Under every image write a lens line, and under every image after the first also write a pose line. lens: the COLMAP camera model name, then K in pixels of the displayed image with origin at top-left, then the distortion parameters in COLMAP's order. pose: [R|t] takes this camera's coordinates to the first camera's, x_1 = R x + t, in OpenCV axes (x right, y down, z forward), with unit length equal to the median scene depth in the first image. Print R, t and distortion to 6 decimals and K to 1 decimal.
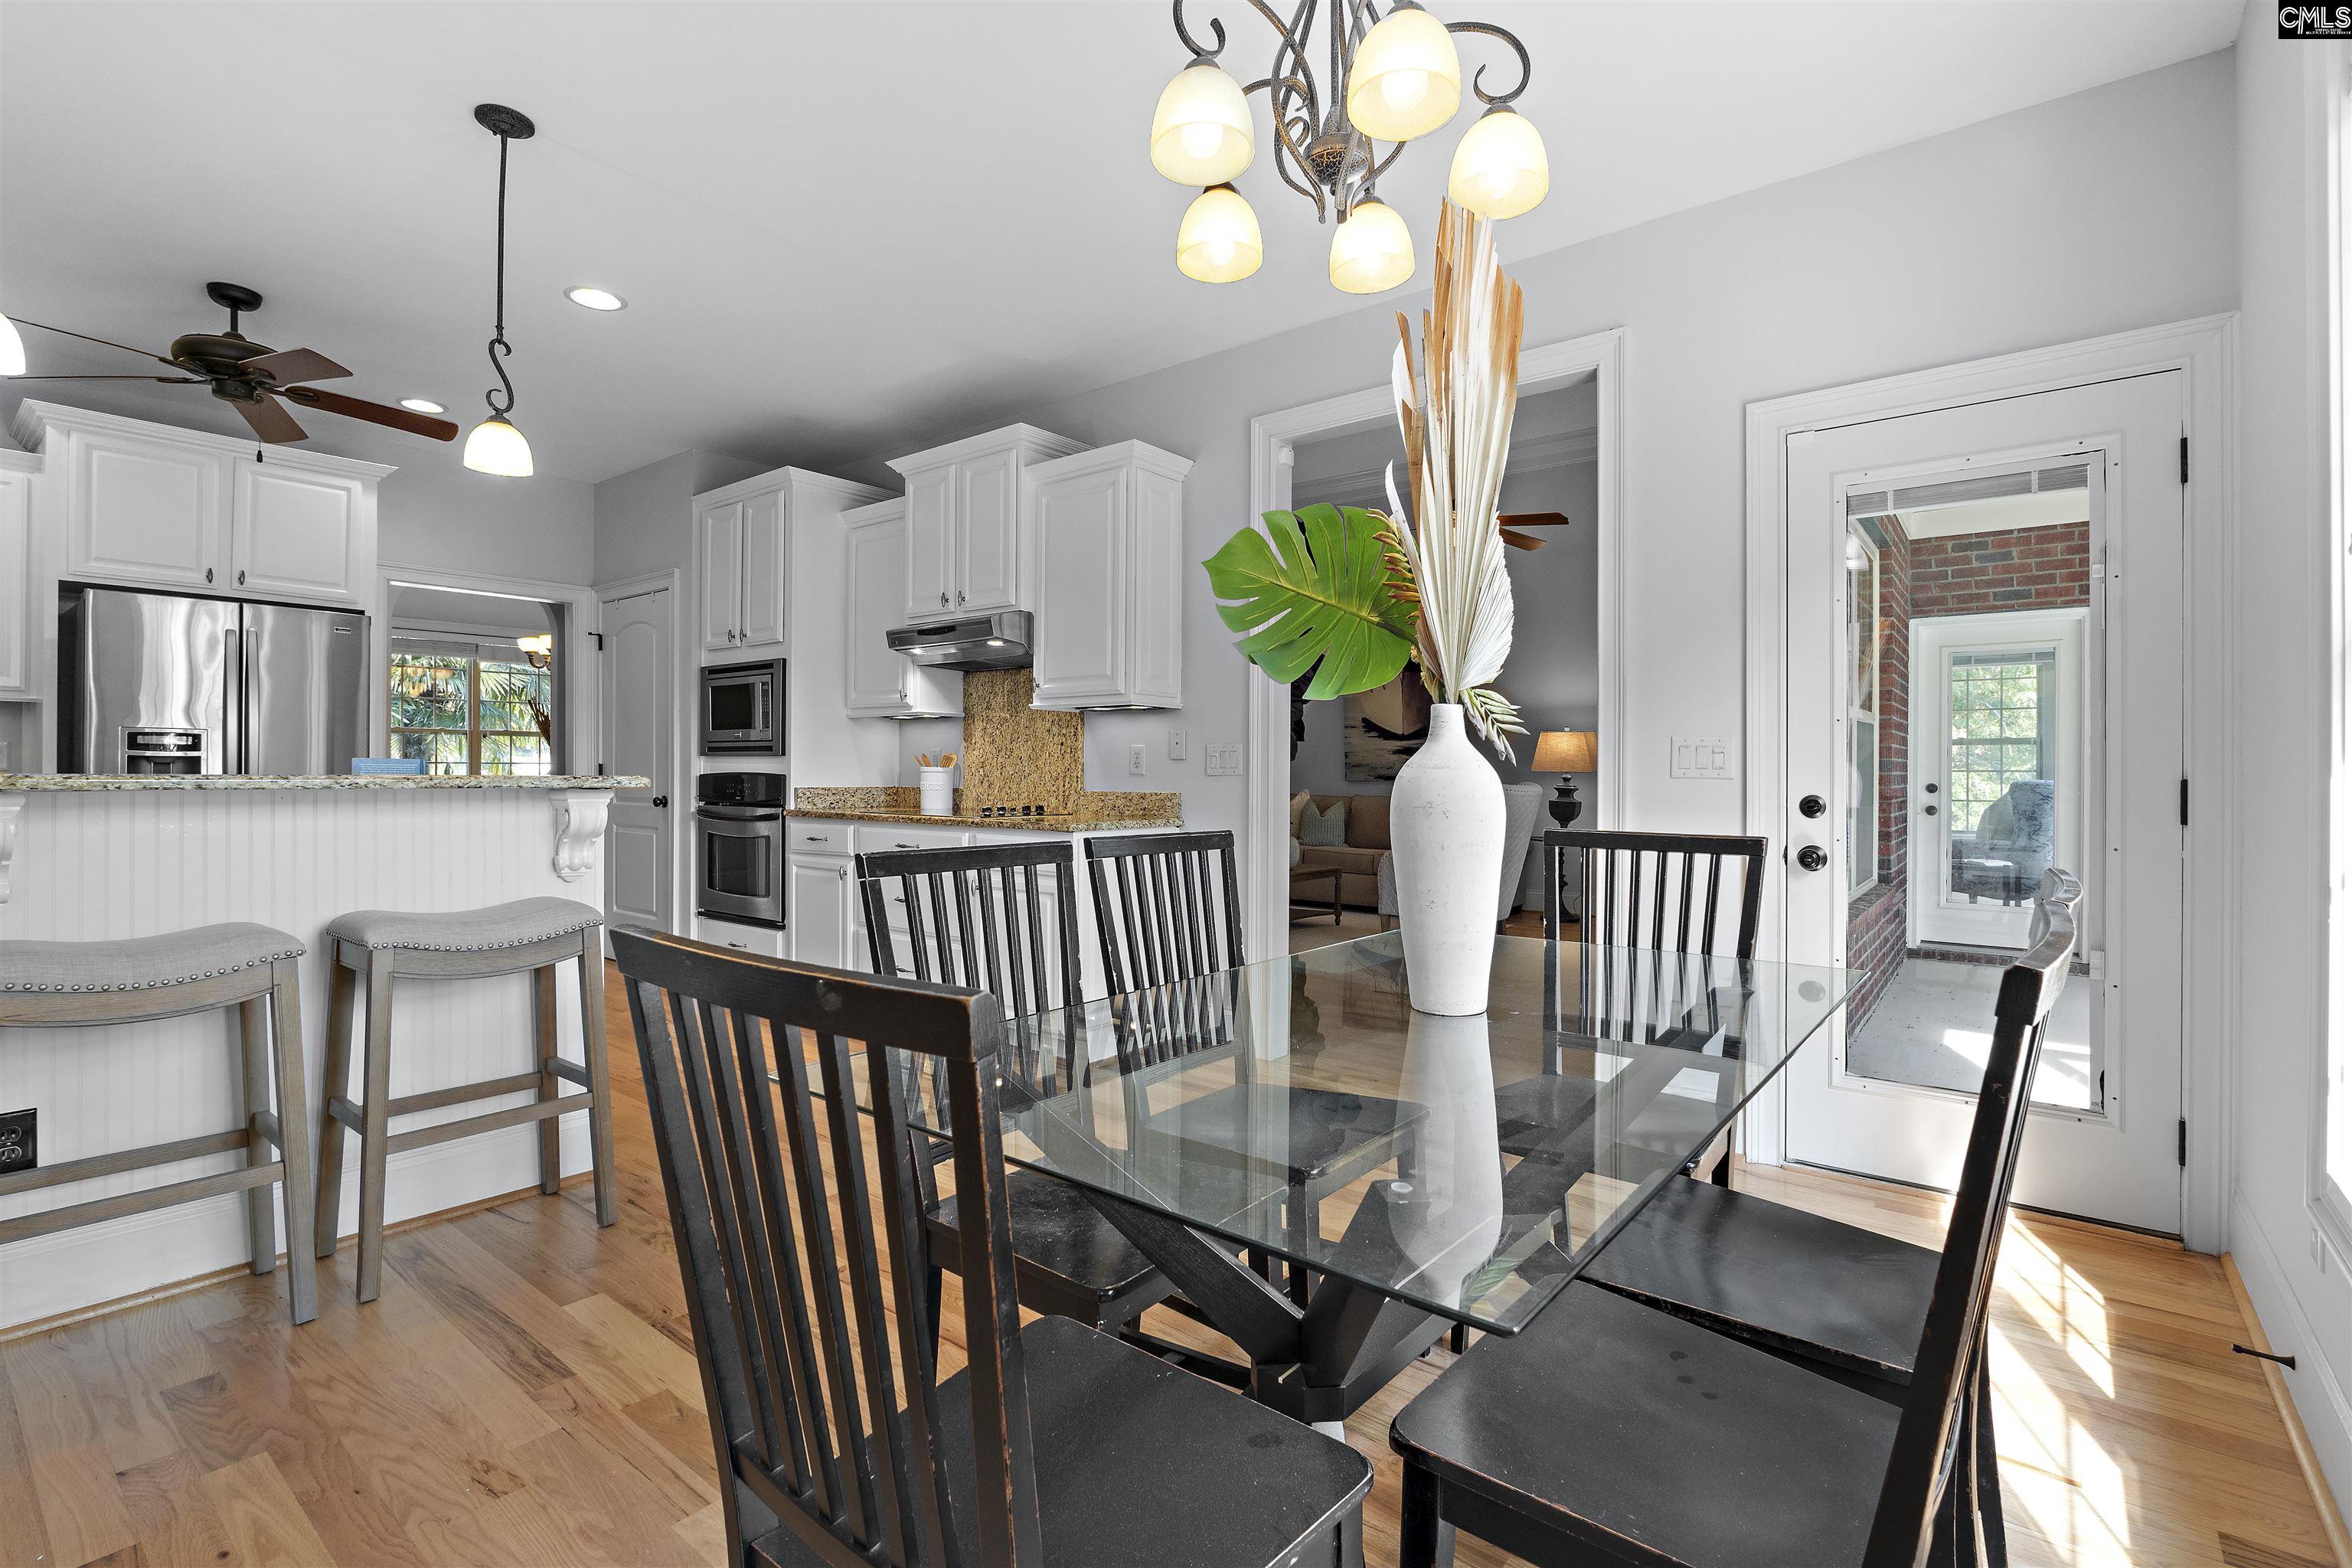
lens RADIAL K [[1076.3, 0, 1170.6], [0, 1076.3, 767.8], [0, 0, 1]] dist [-0.006077, -0.000669]
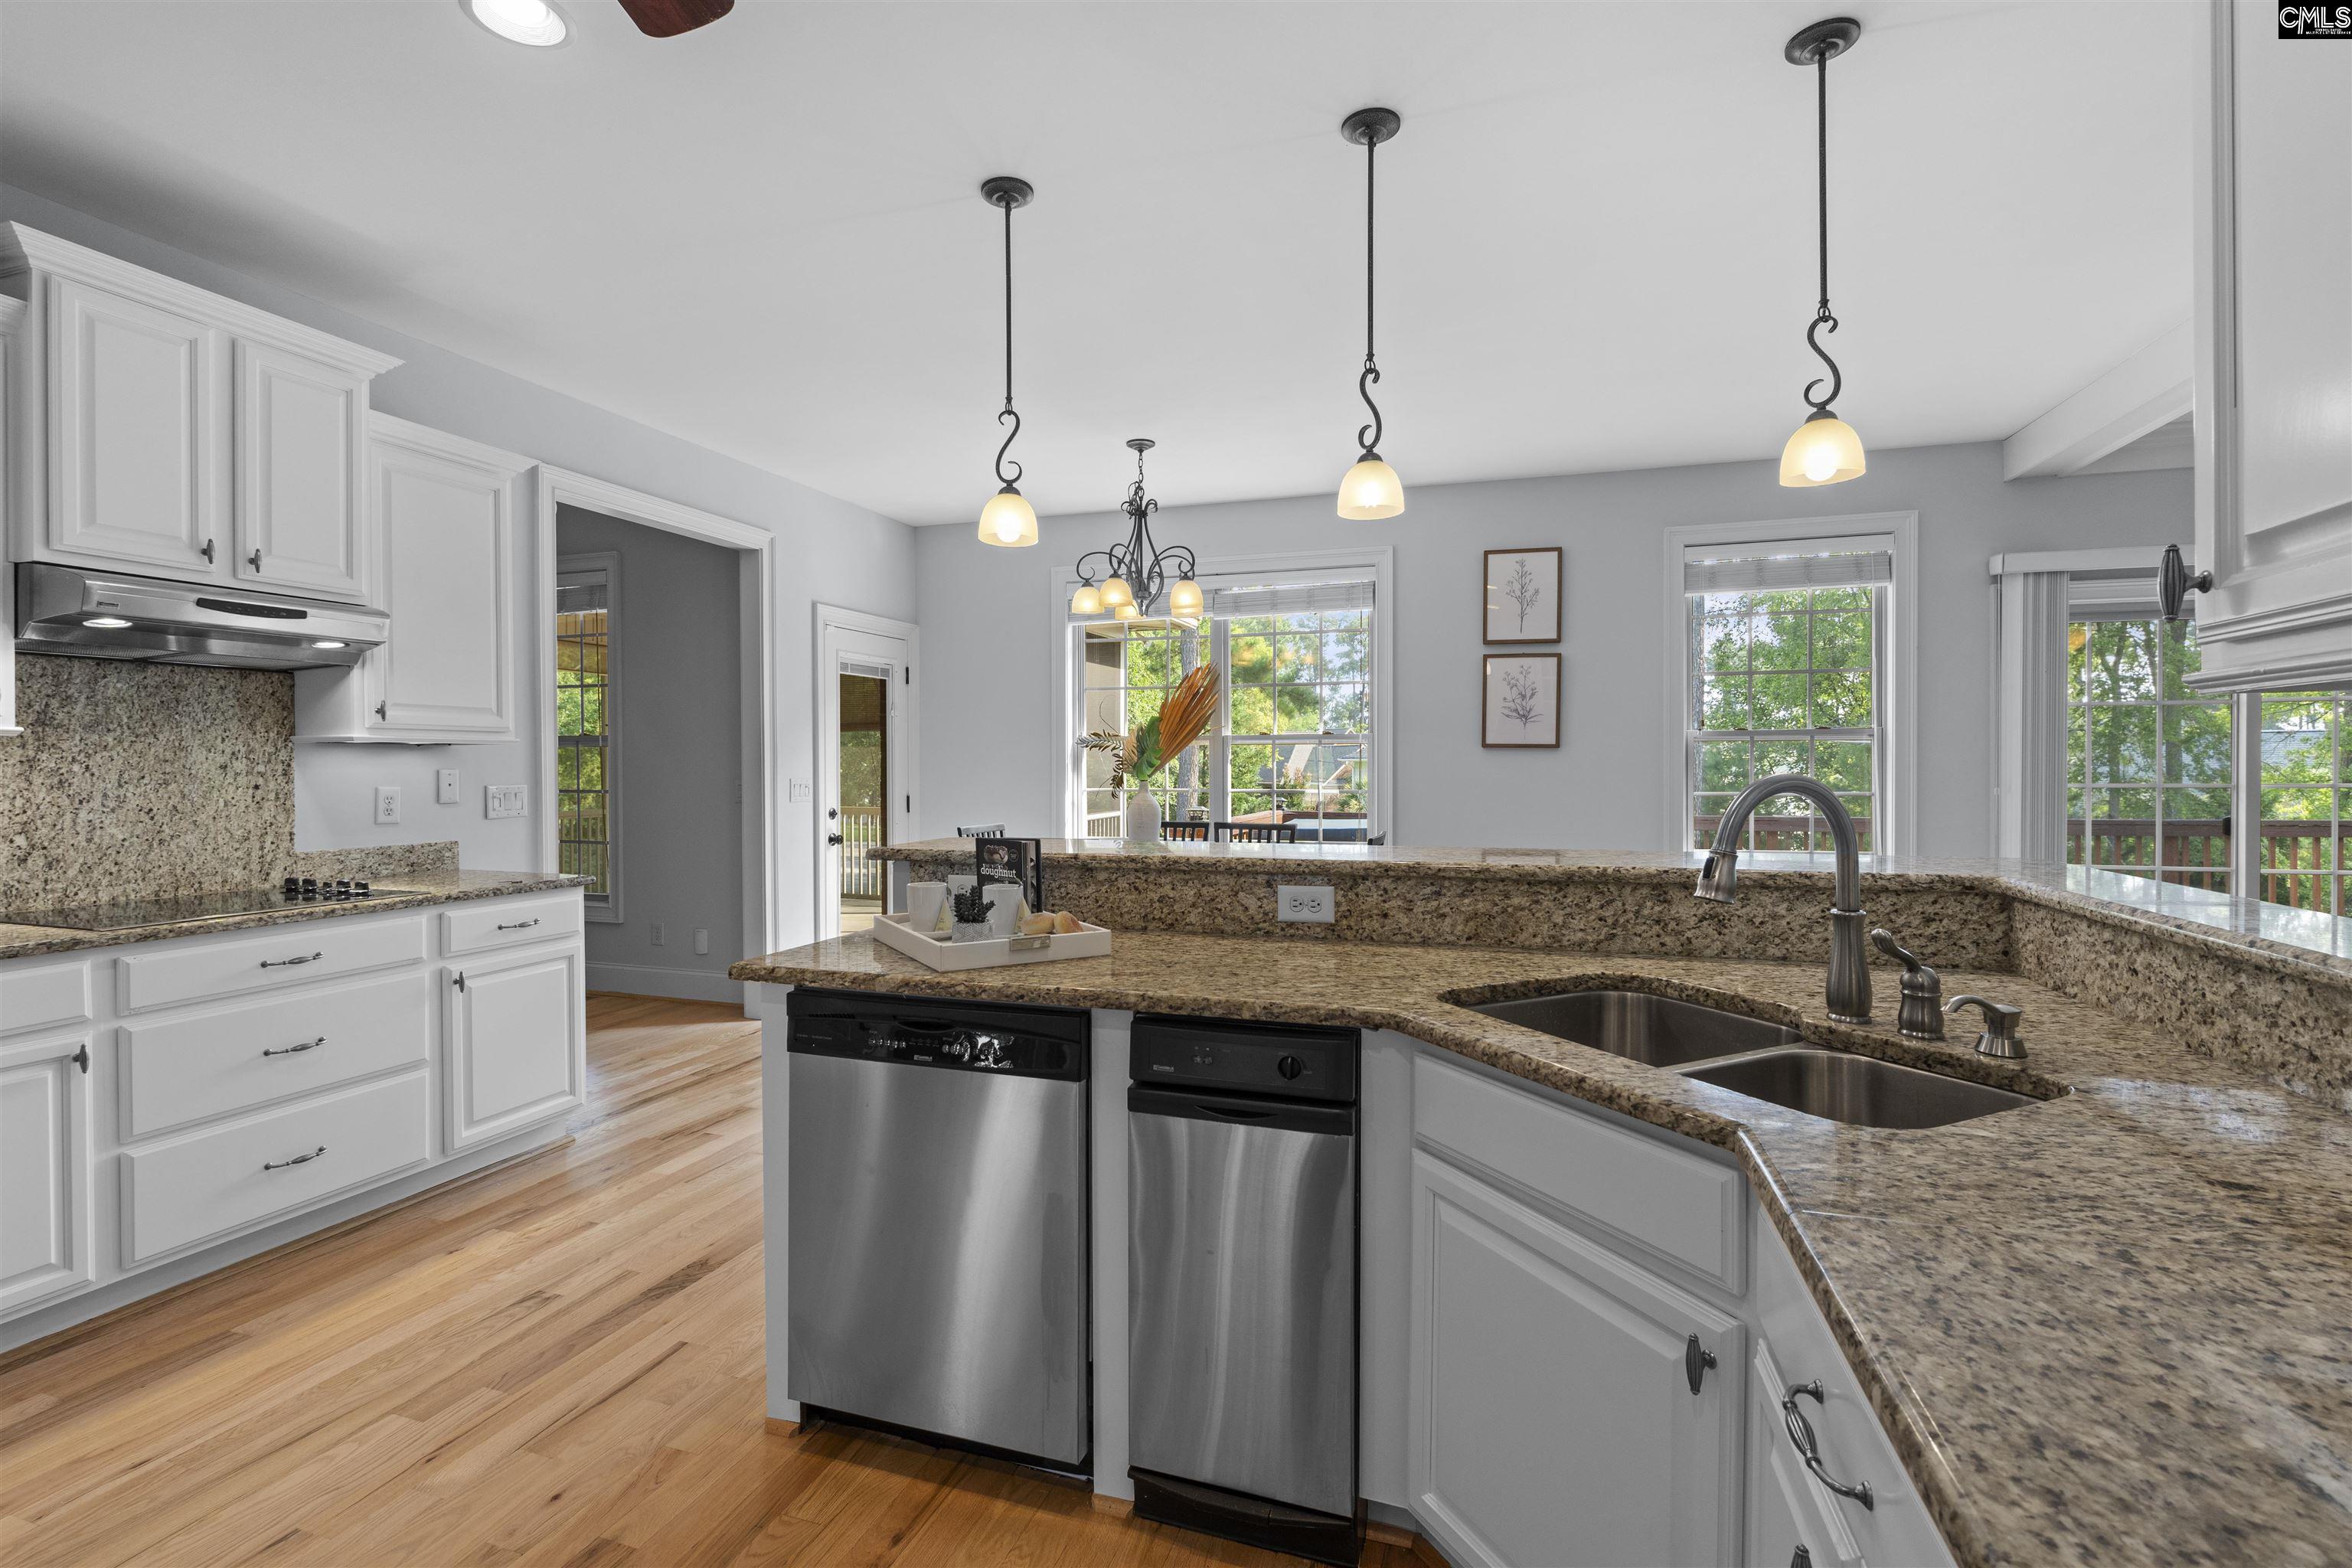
lens RADIAL K [[1076.3, 0, 1173.4], [0, 1076.3, 772.1], [0, 0, 1]] dist [-0.006077, -0.000669]
pose [[-0.359749, -0.013551, 0.932951, -0.871864], [-0.008880, 0.999899, 0.011099, -0.040987], [-0.933007, -0.004291, -0.359833, 0.651405]]
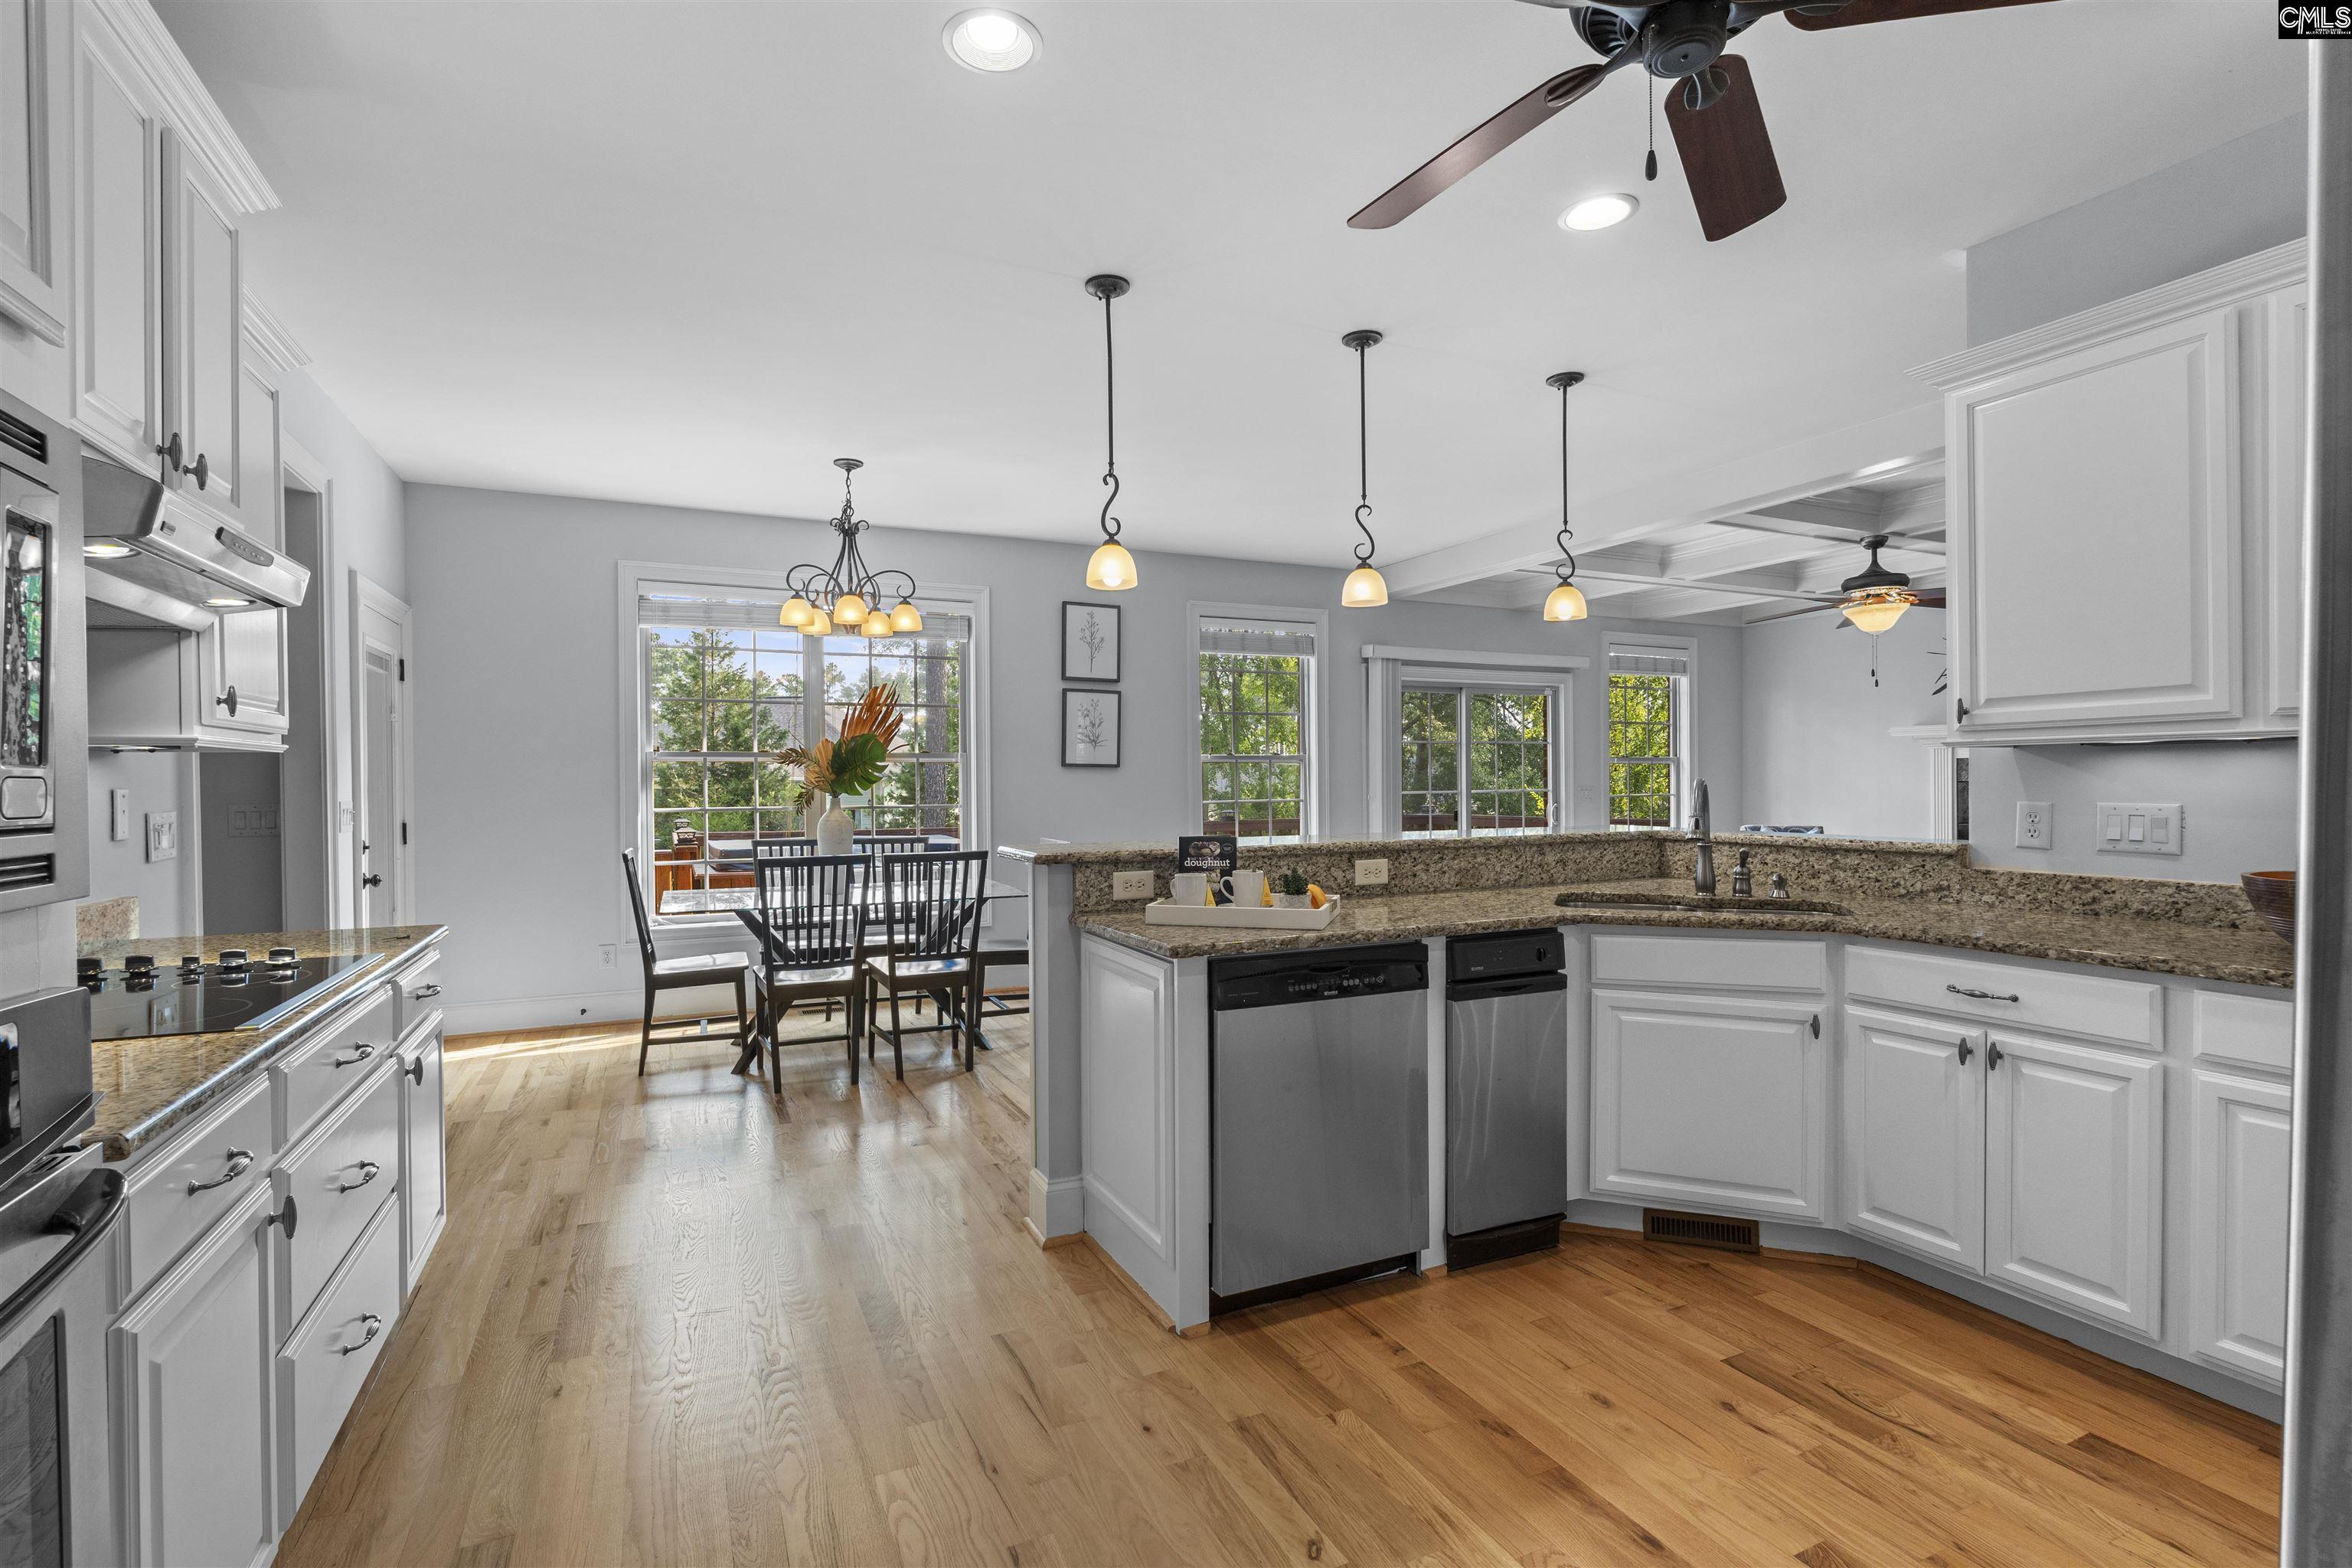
lens RADIAL K [[1076.3, 0, 1181.5], [0, 1076.3, 787.0], [0, 0, 1]] dist [-0.006077, -0.000669]
pose [[-0.905257, -0.002858, 0.424854, -0.636798], [-0.003040, 0.999995, 0.000252, -0.032513], [-0.424853, -0.001064, -0.905262, 1.094912]]
